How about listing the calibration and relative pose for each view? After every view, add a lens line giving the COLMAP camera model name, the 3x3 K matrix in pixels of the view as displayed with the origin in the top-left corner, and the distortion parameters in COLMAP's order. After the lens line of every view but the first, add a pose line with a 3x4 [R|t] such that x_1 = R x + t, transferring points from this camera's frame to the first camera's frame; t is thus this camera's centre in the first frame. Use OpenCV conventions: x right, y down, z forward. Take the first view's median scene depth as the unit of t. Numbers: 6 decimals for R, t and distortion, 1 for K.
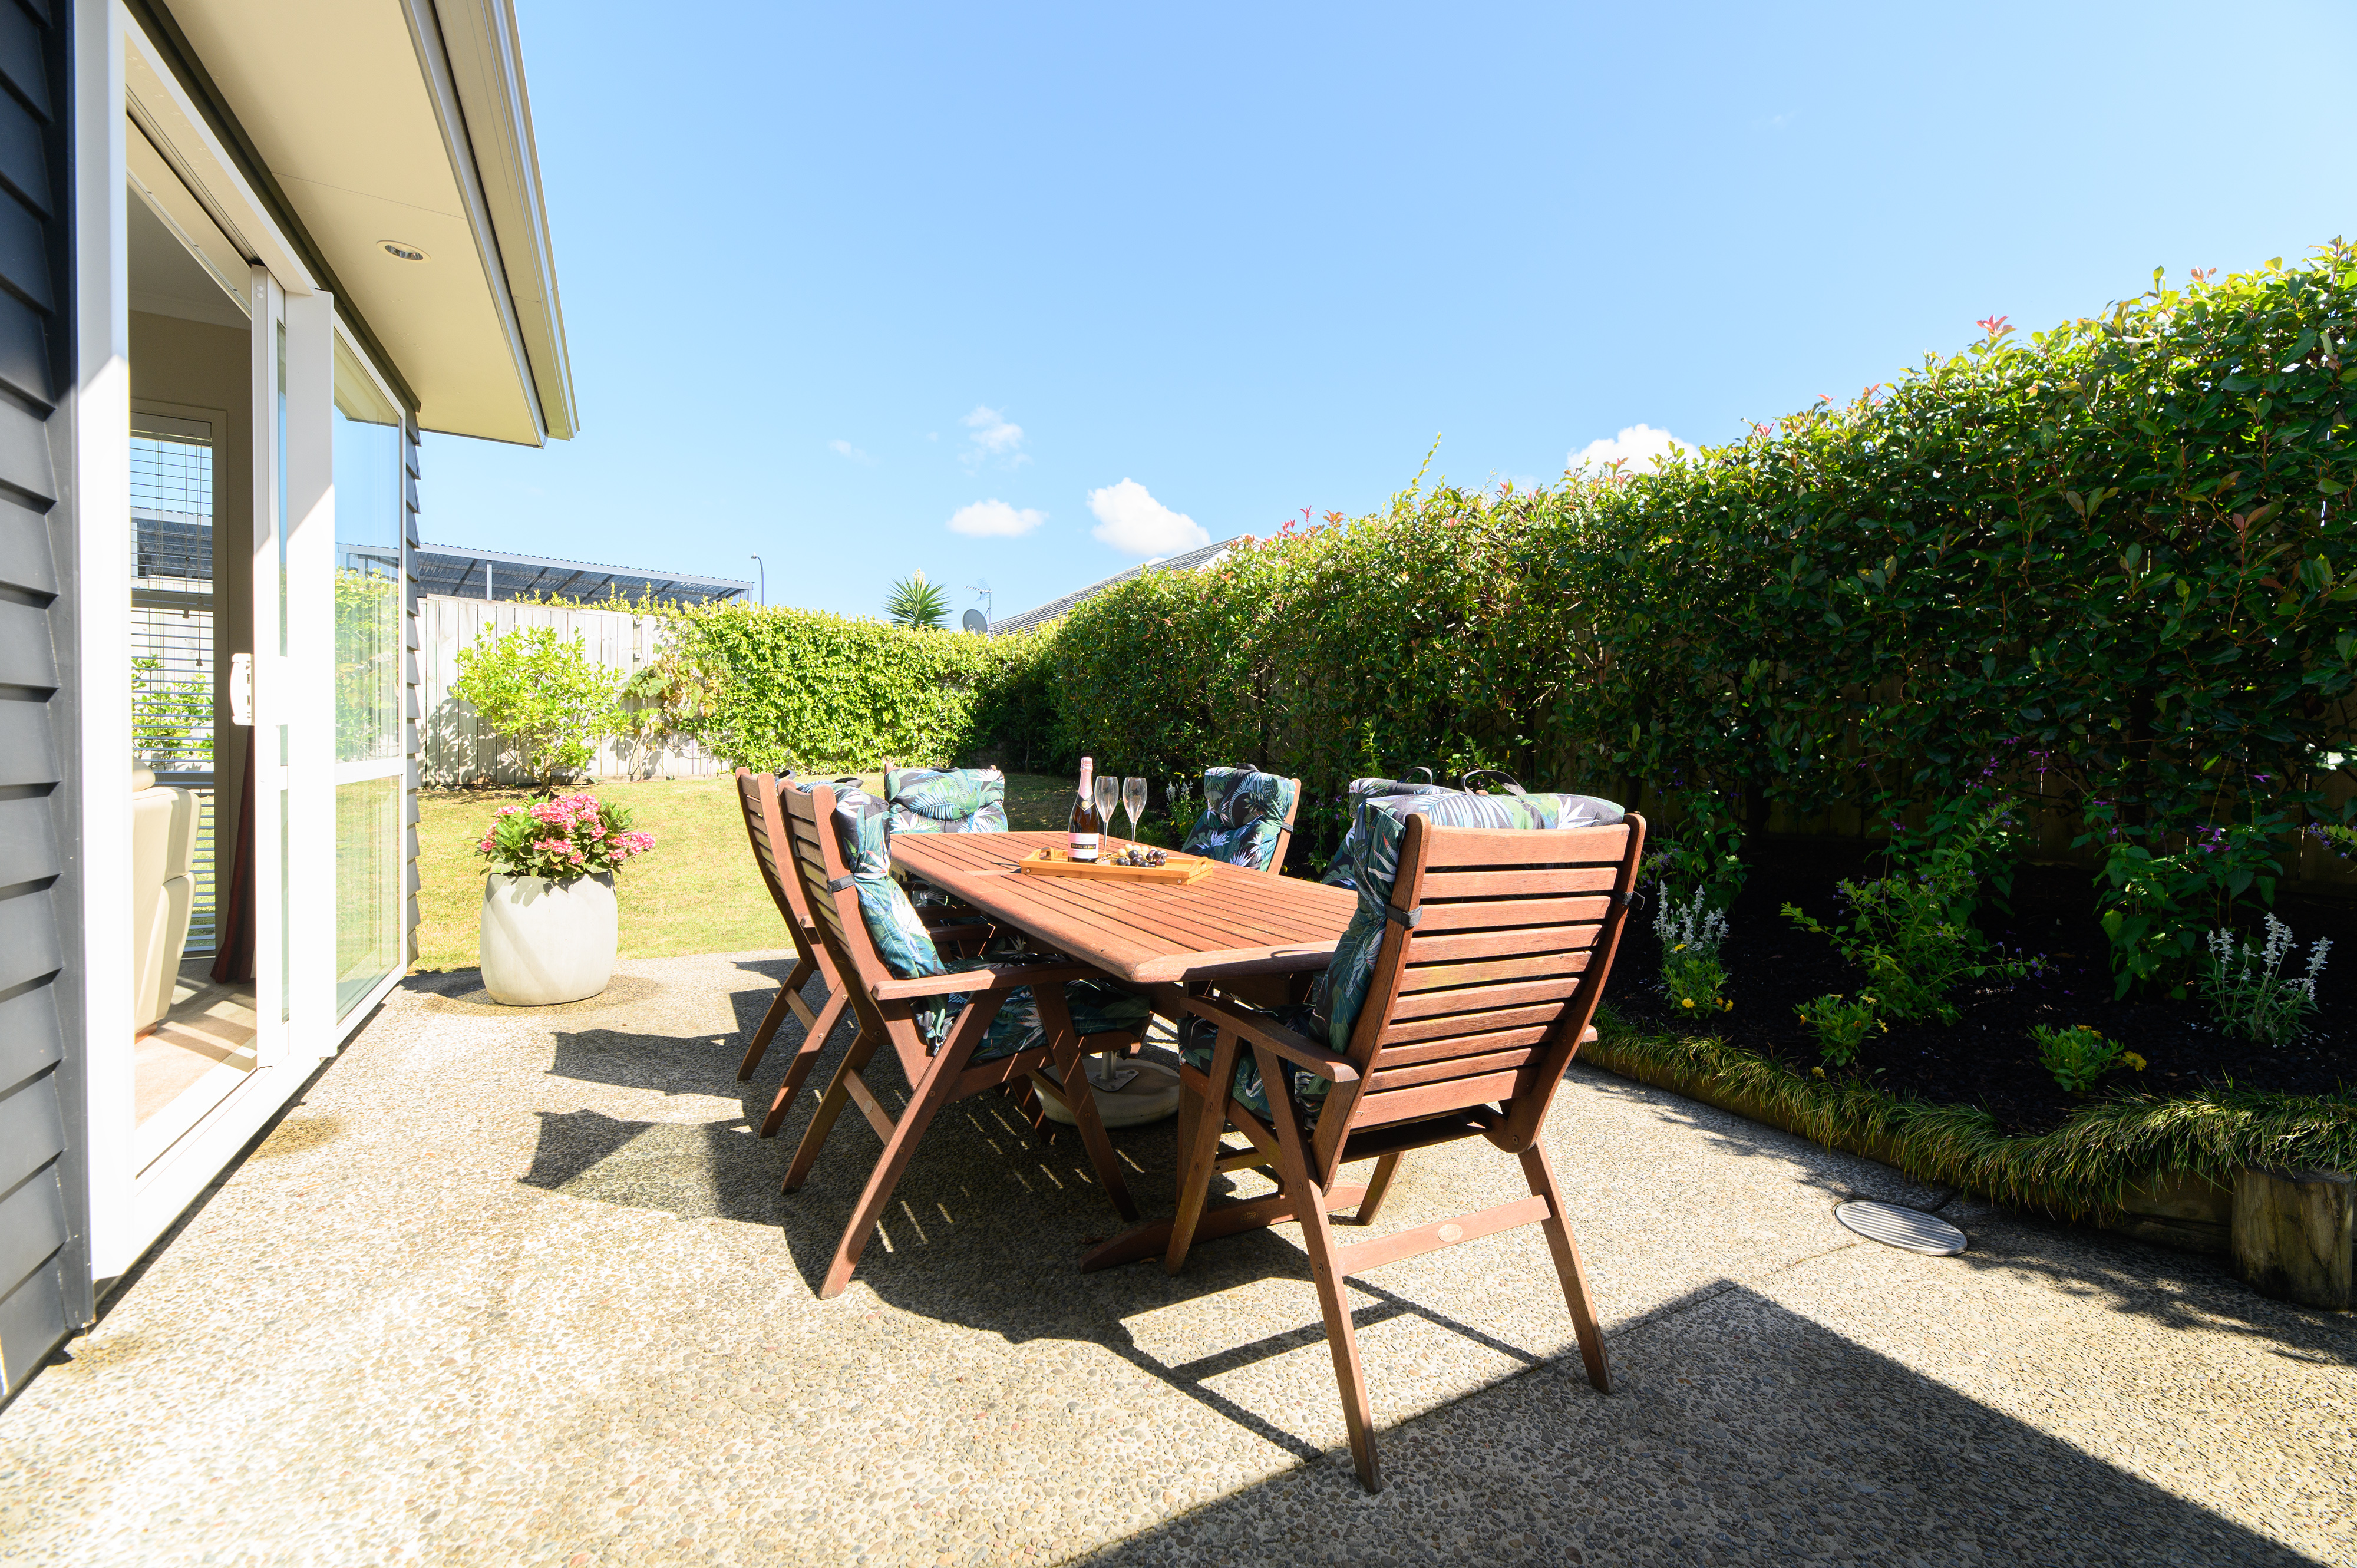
lens RADIAL K [[980.7, 0, 1178.5], [0, 980.7, 784.0], [0, 0, 1]] dist [0.001887, 0.000155]
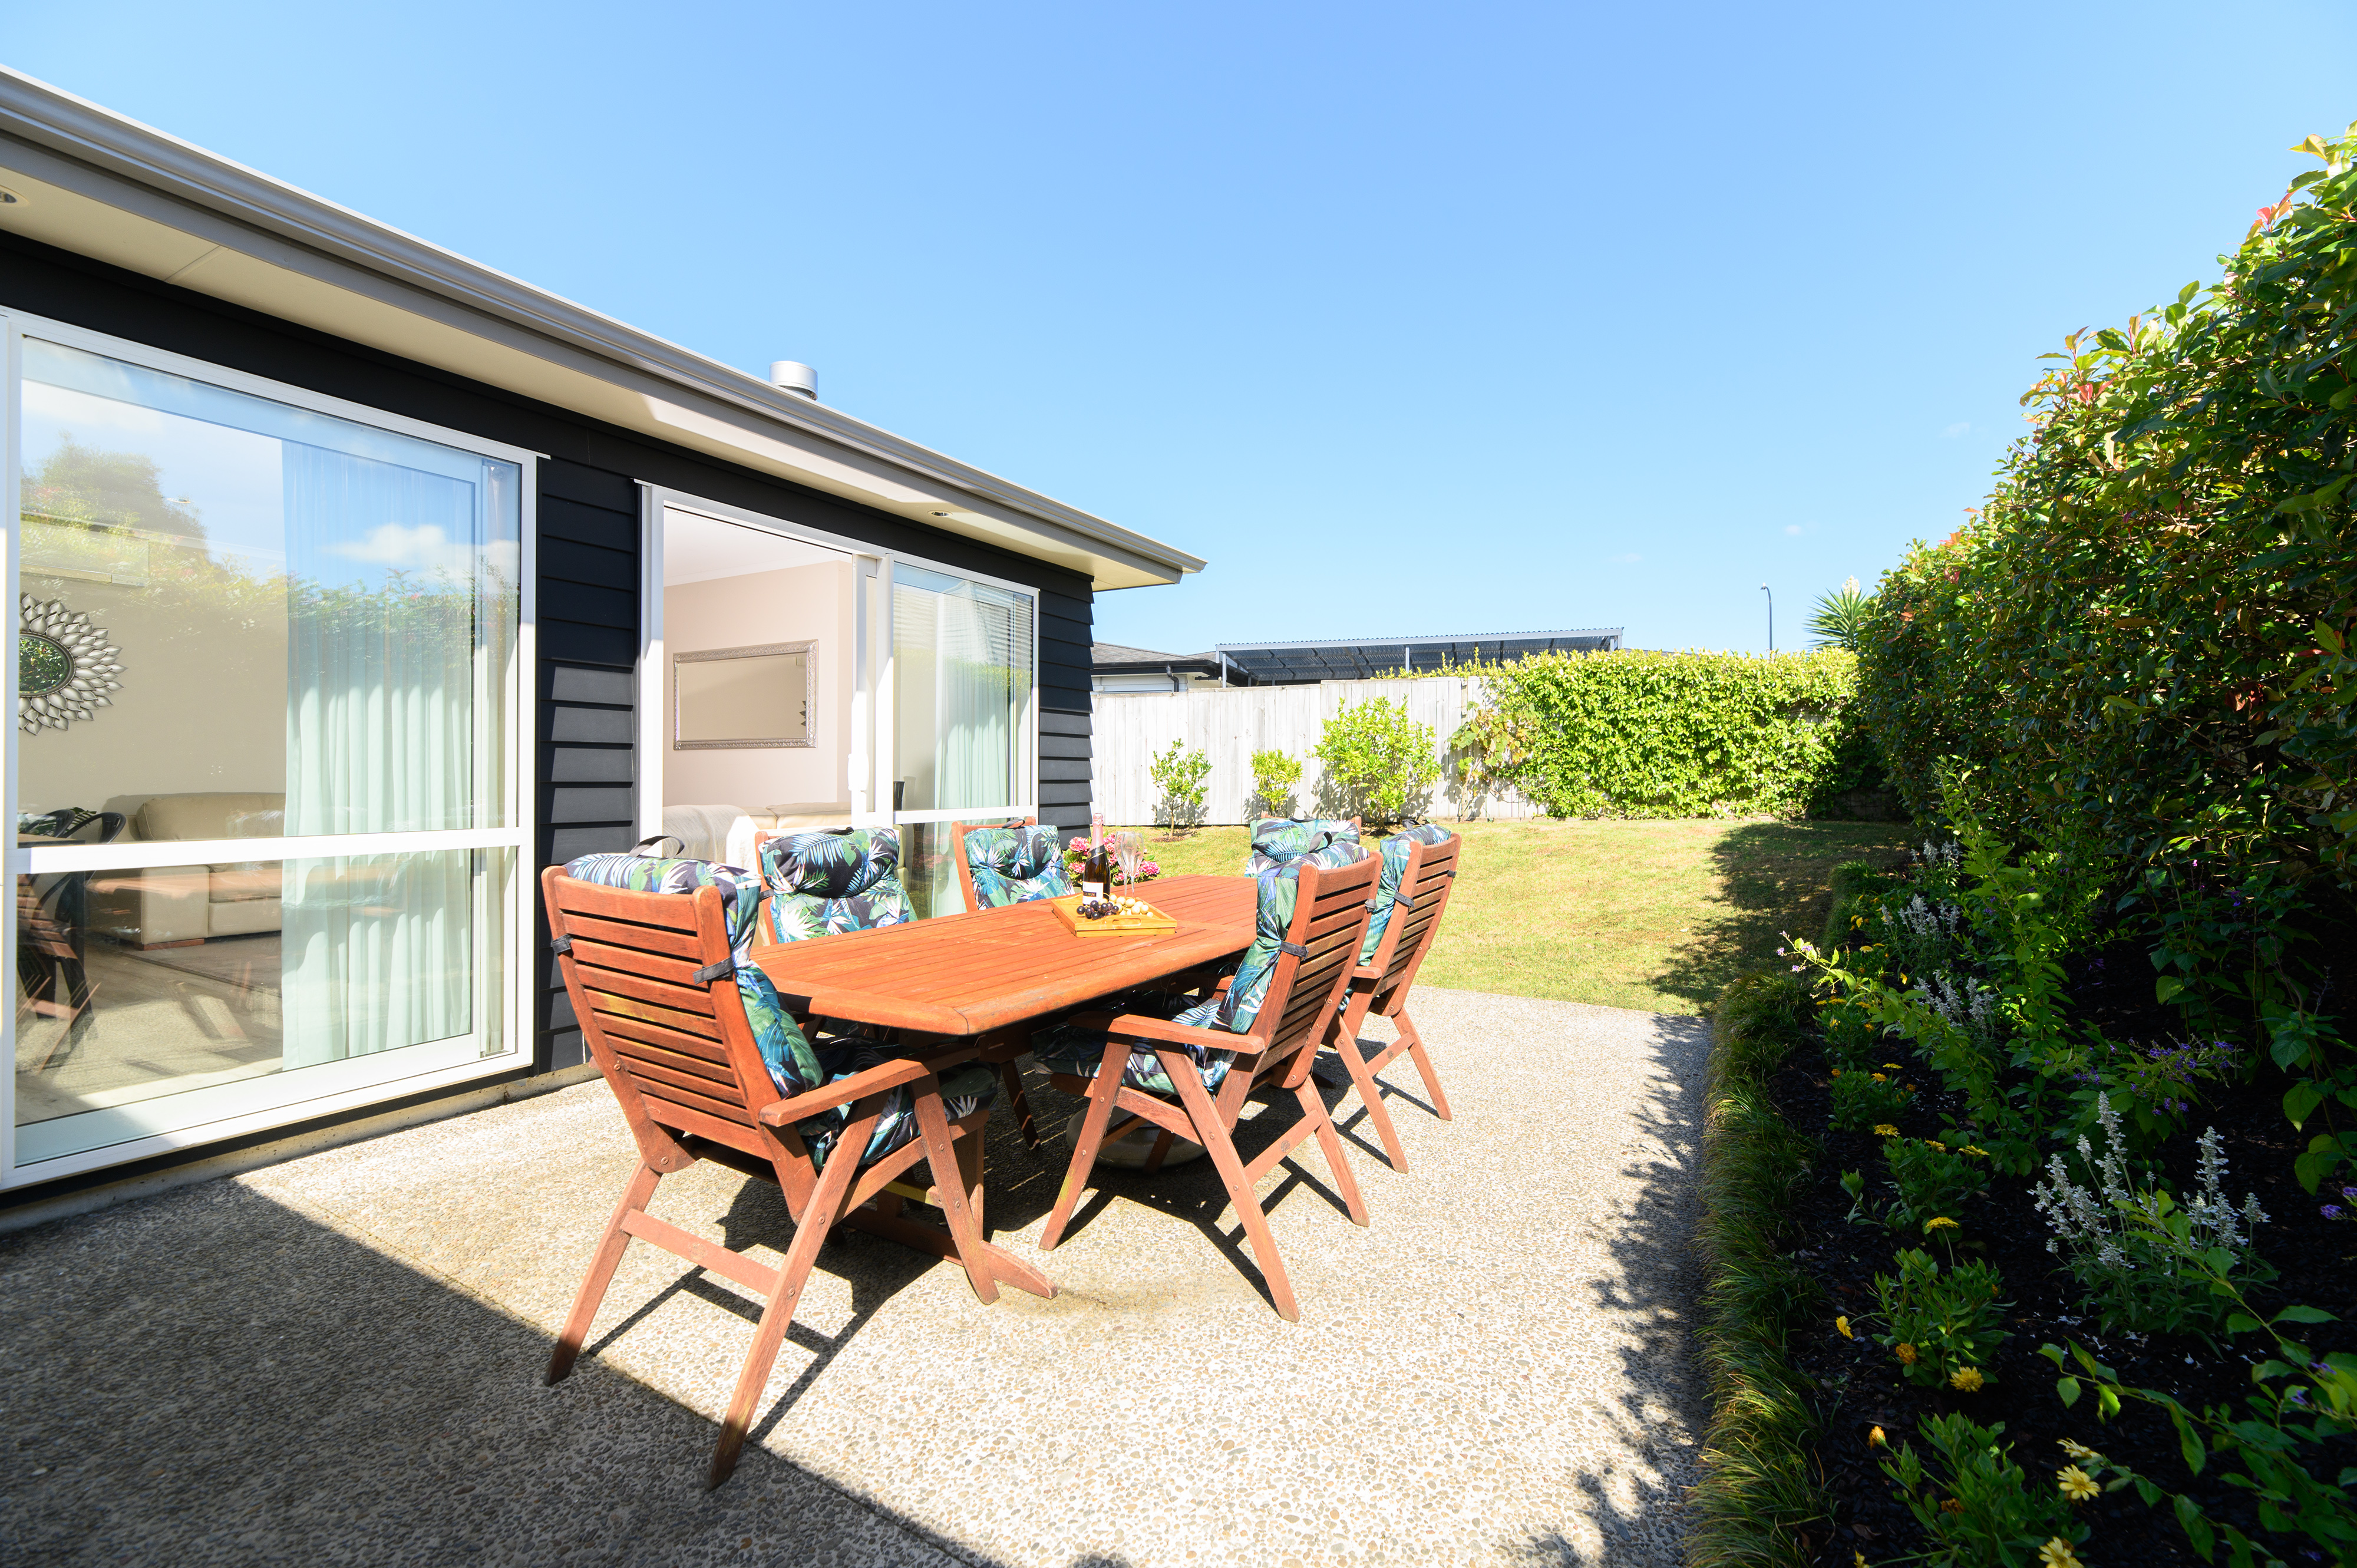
lens RADIAL K [[958.6, 0, 1178.5], [0, 958.6, 784.0], [0, 0, 1]] dist [-0.000260, -0.000028]
pose [[0.507173, -0.011971, -0.861761, 0.235438], [-0.023425, 0.999343, -0.027669, -0.008394], [0.861526, 0.034220, 0.506559, 0.142576]]
